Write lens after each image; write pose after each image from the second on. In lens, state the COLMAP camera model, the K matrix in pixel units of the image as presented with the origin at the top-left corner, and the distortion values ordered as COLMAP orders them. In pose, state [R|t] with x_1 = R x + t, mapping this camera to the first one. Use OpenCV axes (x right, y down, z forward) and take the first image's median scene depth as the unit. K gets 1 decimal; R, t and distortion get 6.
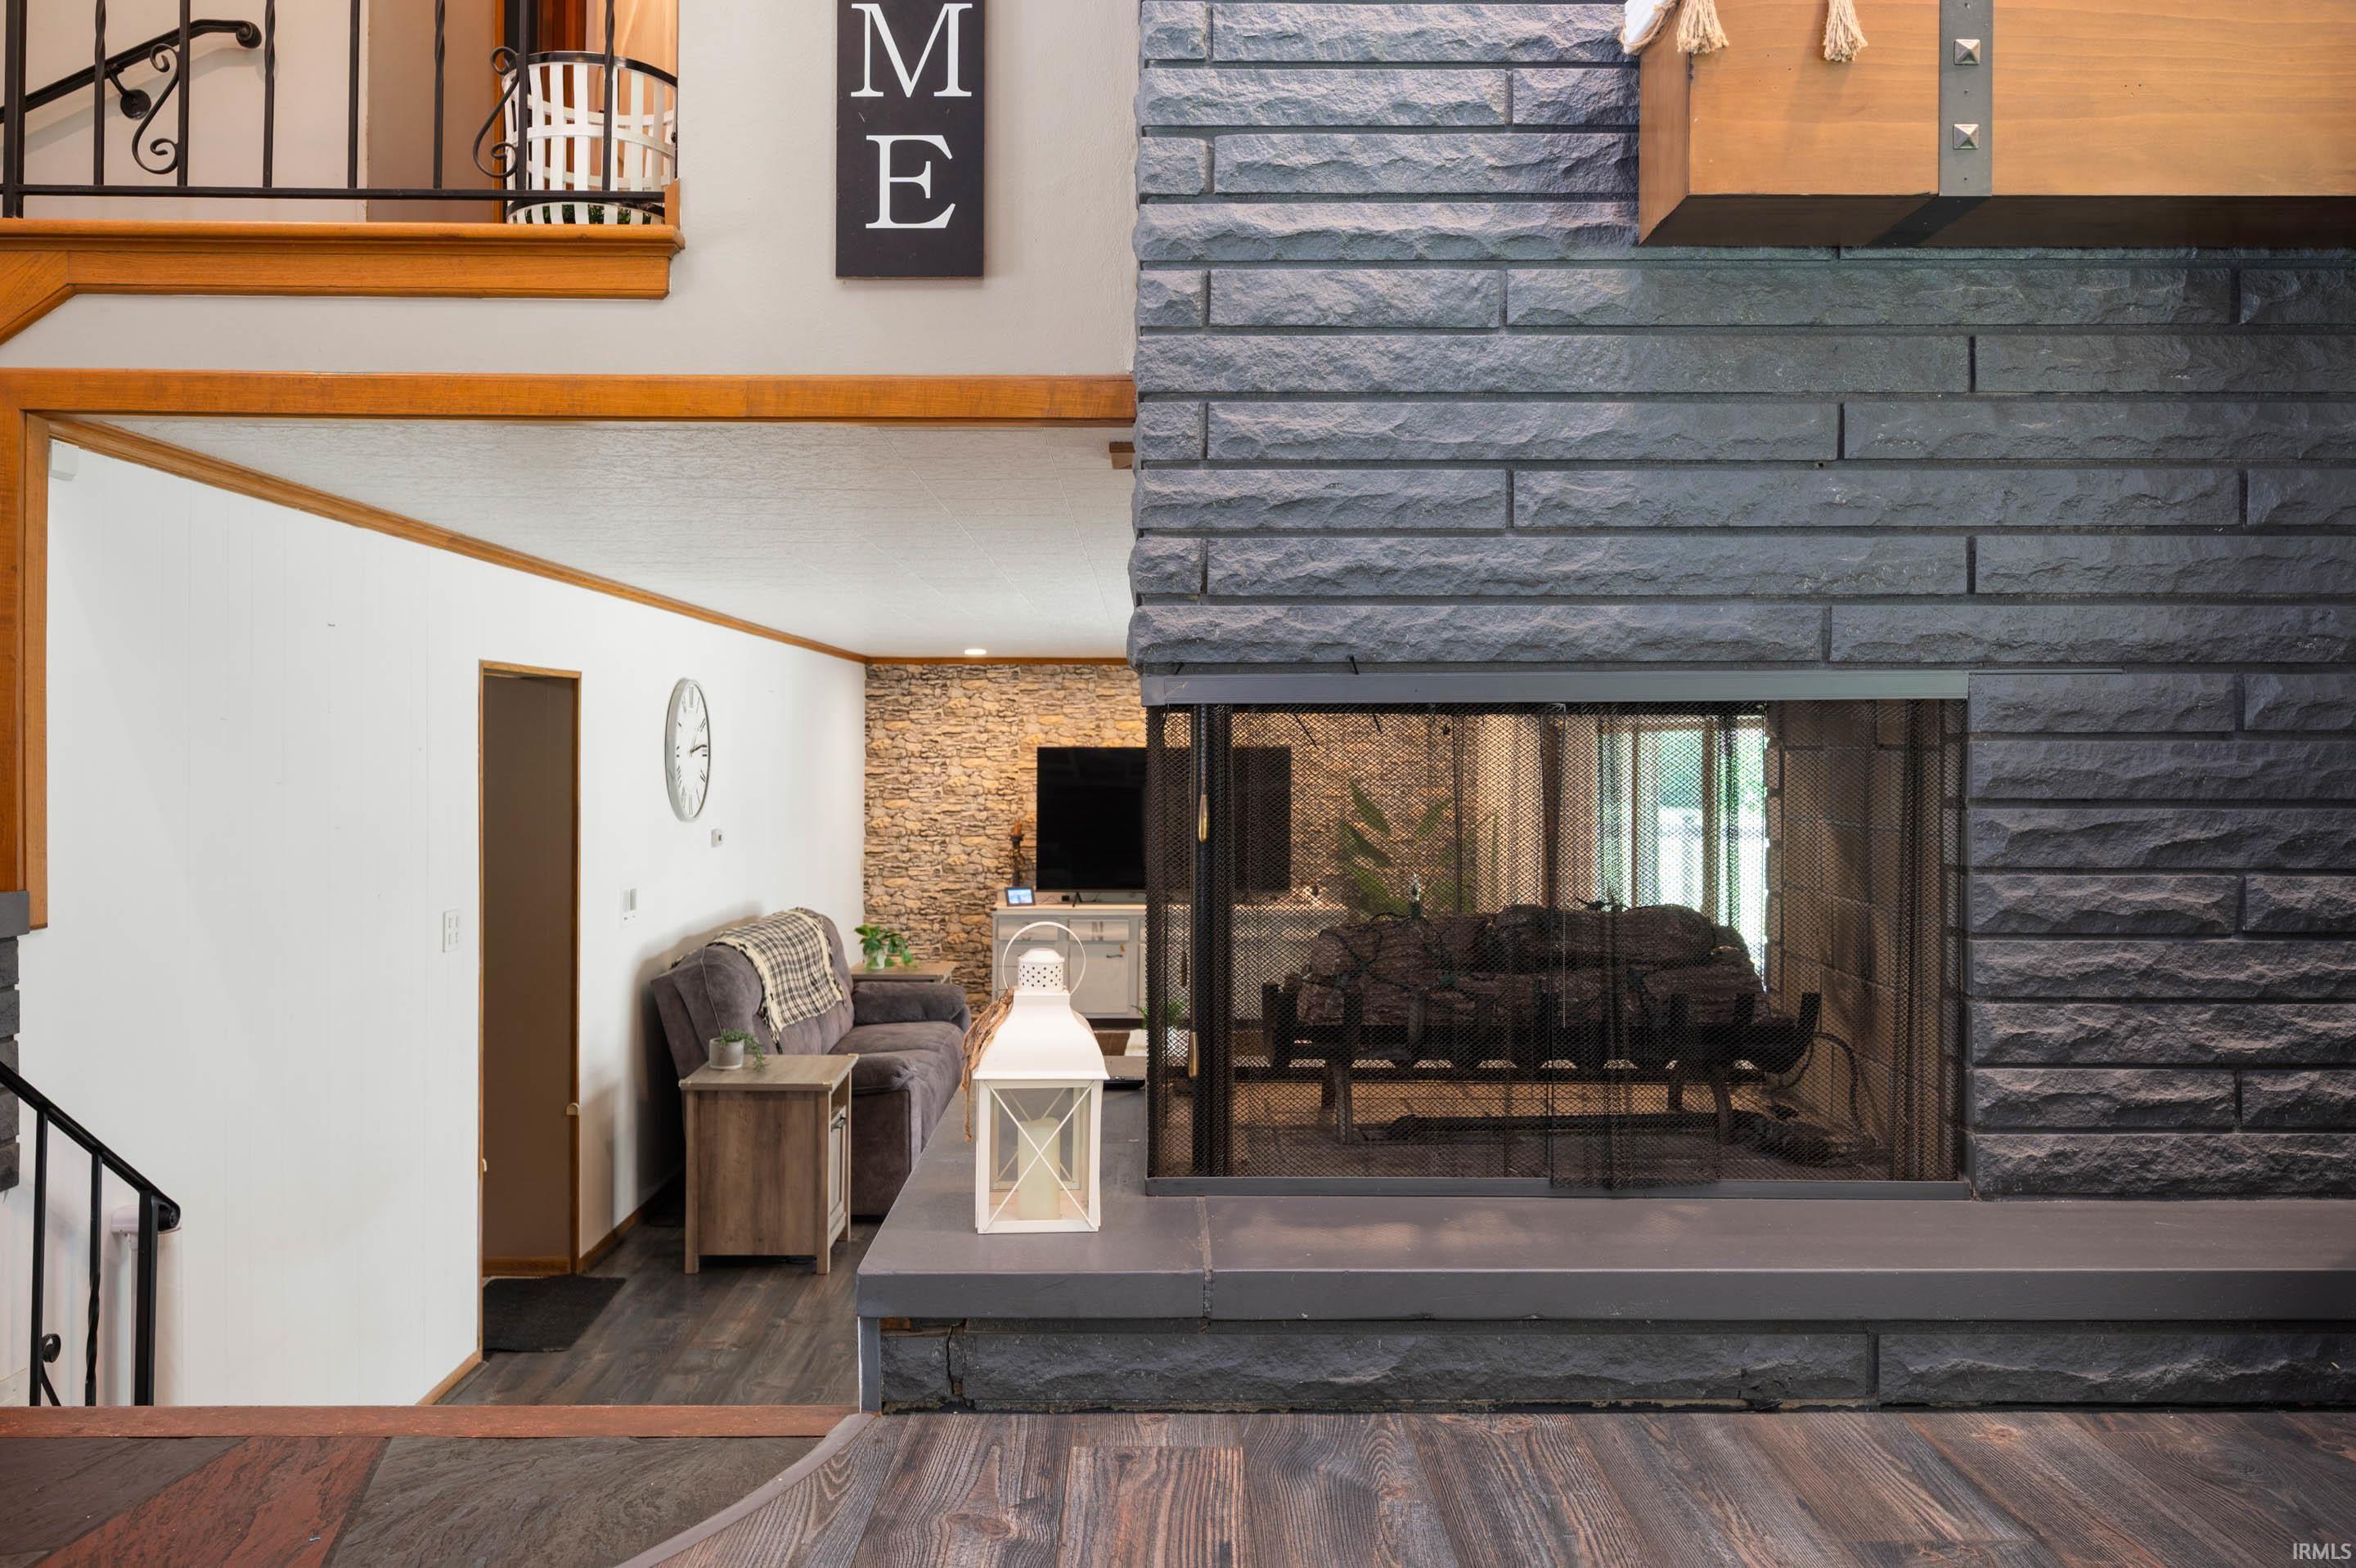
lens RADIAL K [[1638.5, 0, 1020.0], [0, 1638.5, 750.6], [0, 0, 1]] dist [-0.004485, -0.000636]
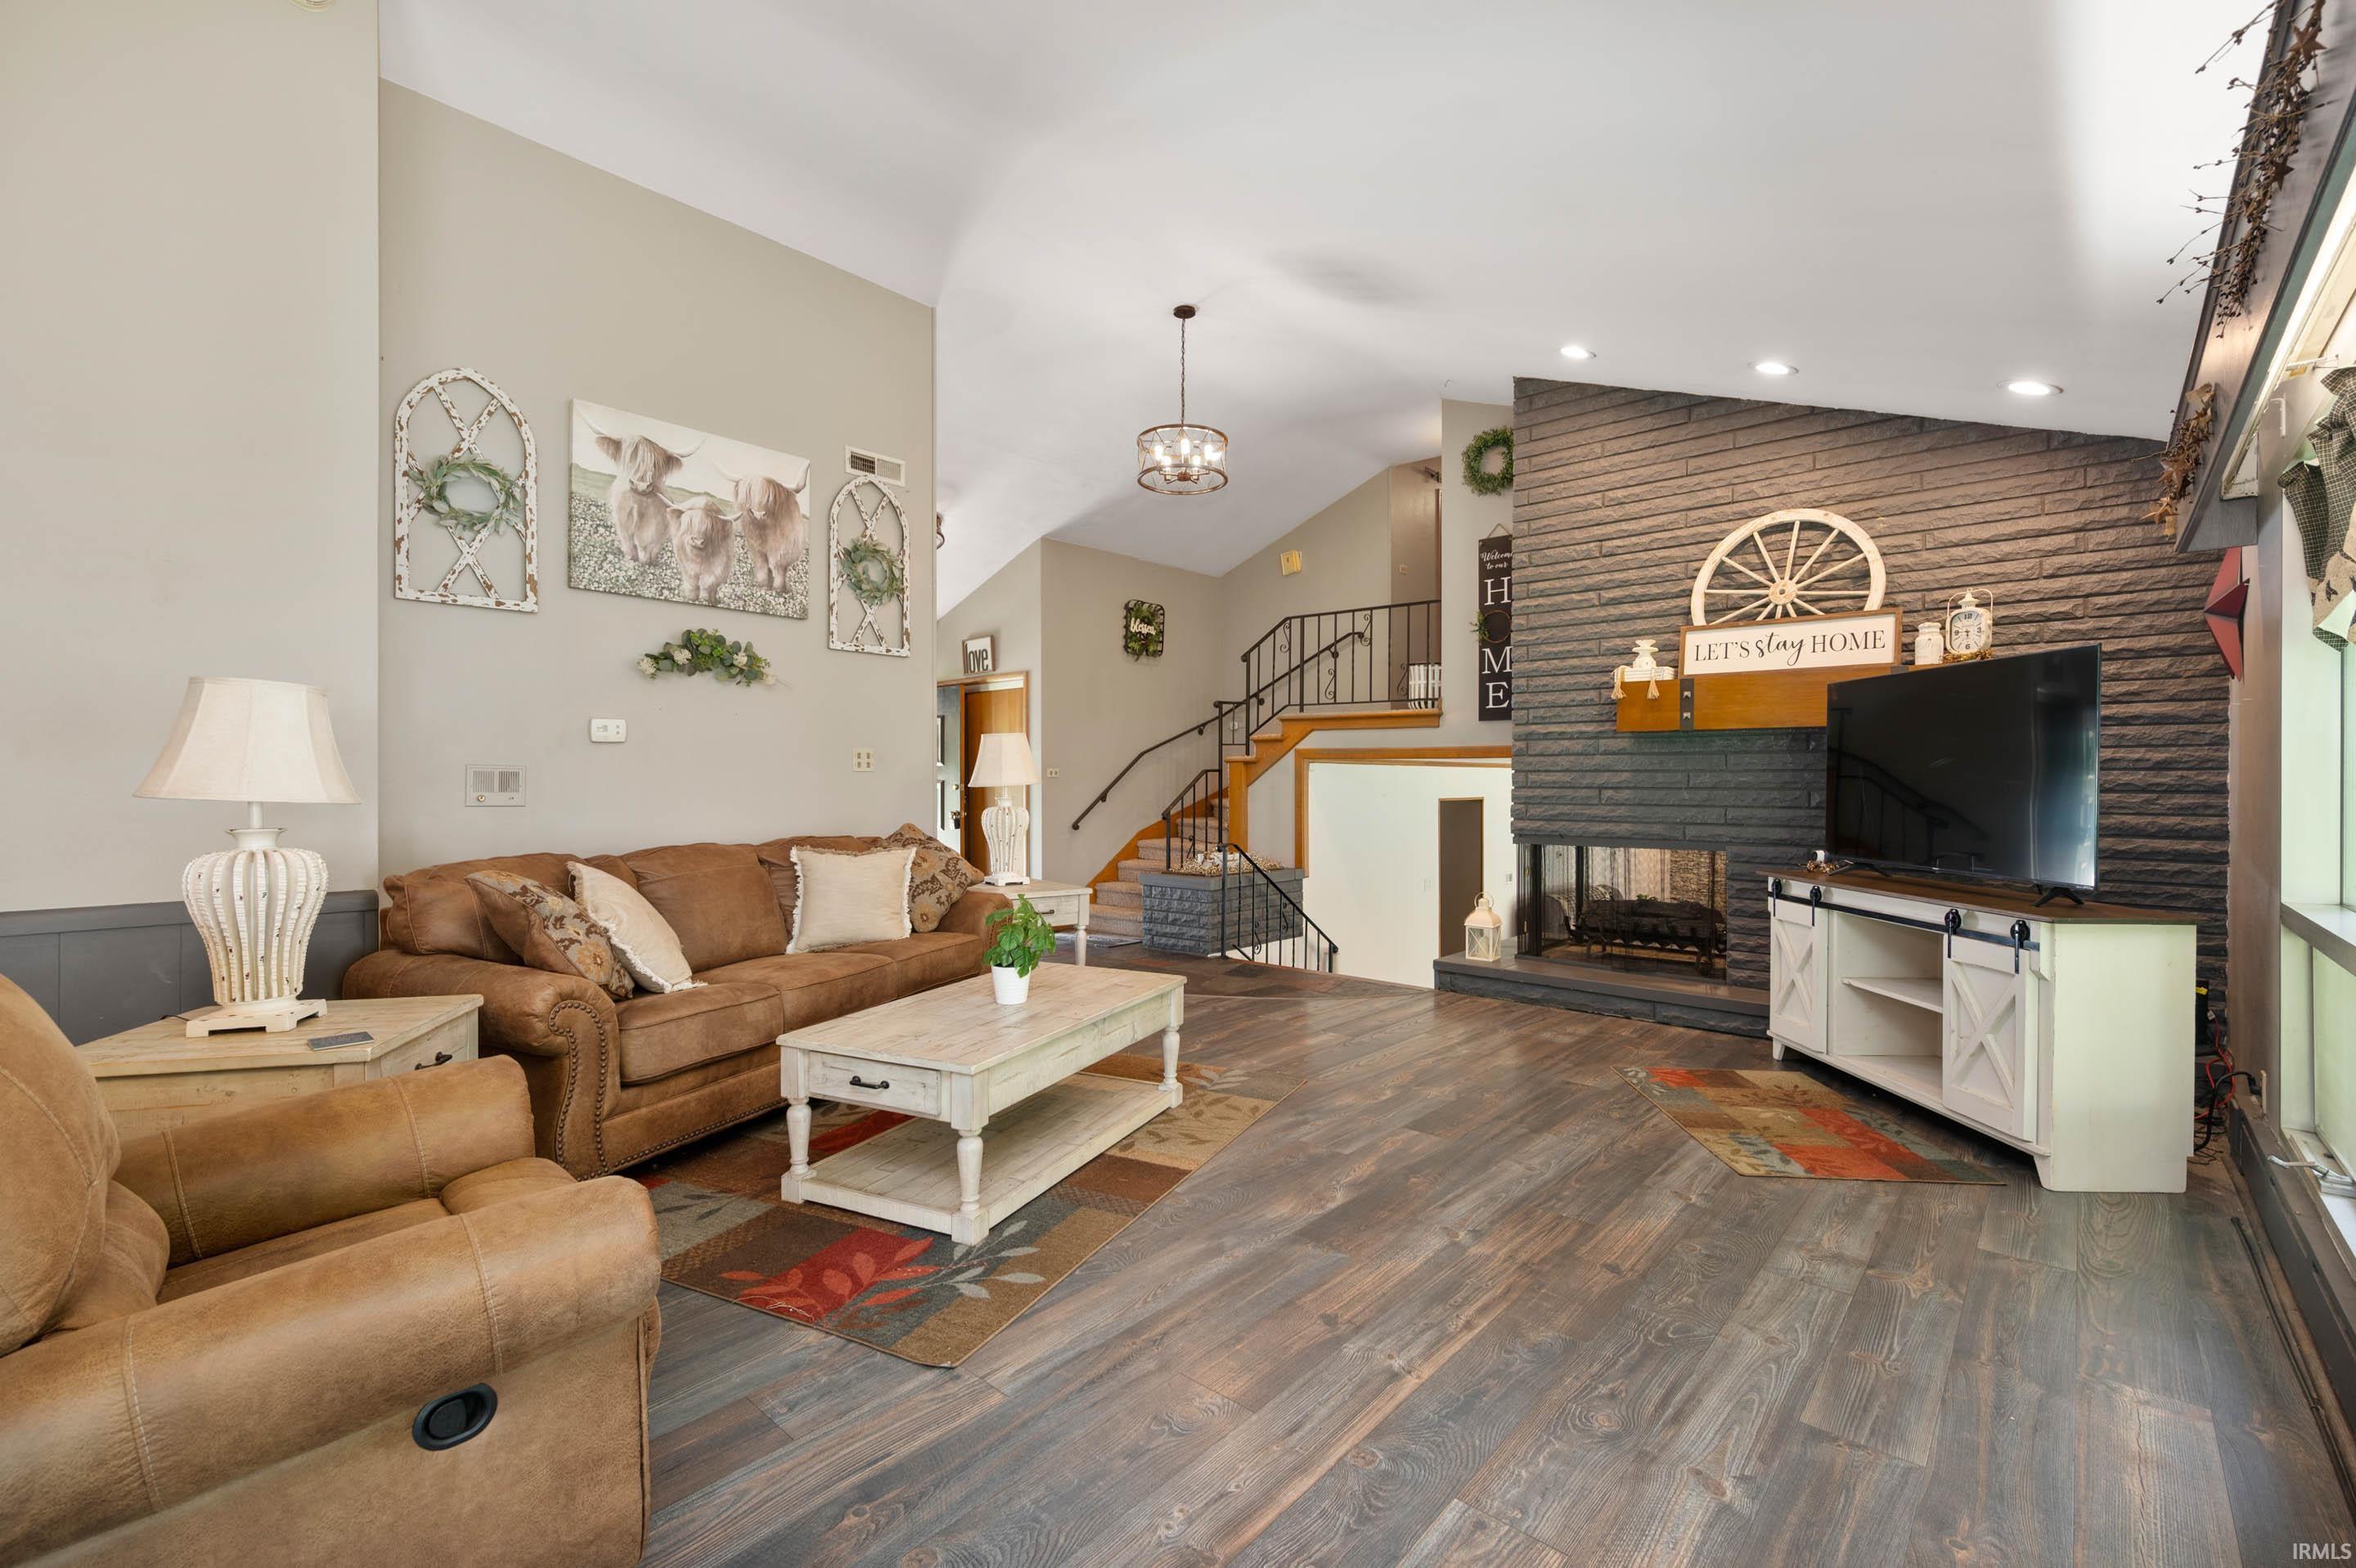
lens RADIAL K [[1014.5, 0, 1168.8], [0, 1014.5, 789.8], [0, 0, 1]] dist [-0.004592, -0.000028]
pose [[0.734641, 0.005461, -0.678434, 1.213244], [0.008876, 0.999805, 0.017659, -0.223970], [0.678398, -0.018995, 0.734449, -1.550910]]
